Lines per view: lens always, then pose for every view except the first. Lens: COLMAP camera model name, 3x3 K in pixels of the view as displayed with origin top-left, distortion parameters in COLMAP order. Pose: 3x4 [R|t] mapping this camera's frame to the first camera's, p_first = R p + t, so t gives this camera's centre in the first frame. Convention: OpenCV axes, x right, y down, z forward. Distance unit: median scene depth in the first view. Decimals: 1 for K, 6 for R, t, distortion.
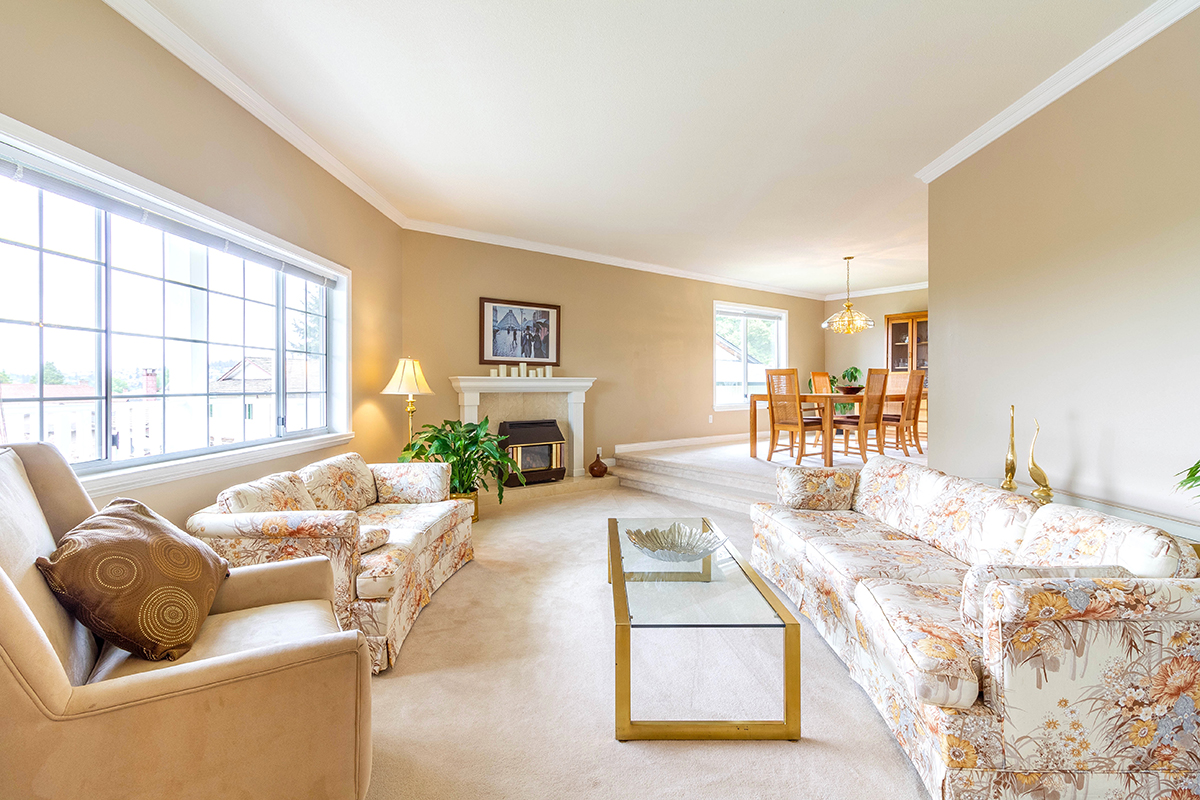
lens RADIAL K [[561.9, 0, 599.4], [0, 561.9, 399.1], [0, 0, 1]] dist [0.002171, 0.000070]
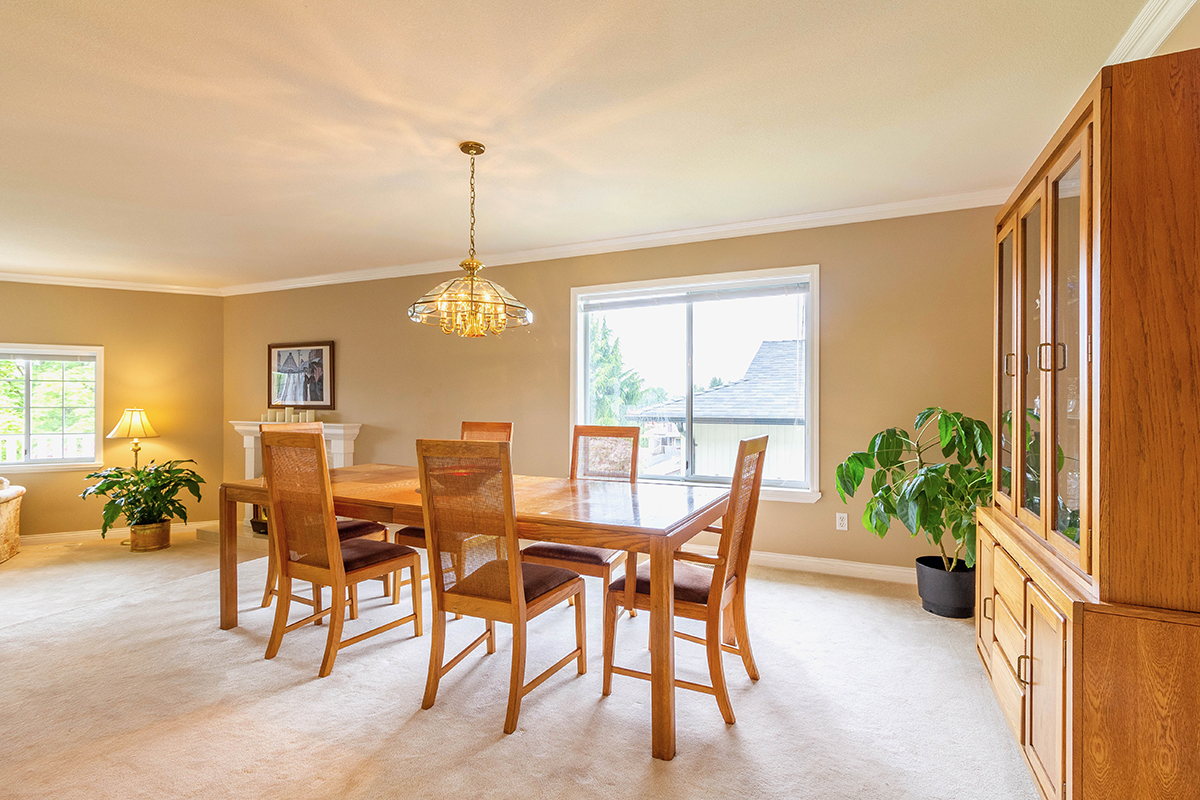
lens RADIAL K [[561.9, 0, 598.3], [0, 561.9, 405.9], [0, 0, 1]] dist [0.002171, 0.000070]
pose [[0.452511, 0.010492, -0.891697, 0.930323], [-0.027457, 0.999621, -0.002171, -0.076002], [0.891336, 0.025465, 0.452627, 1.001898]]
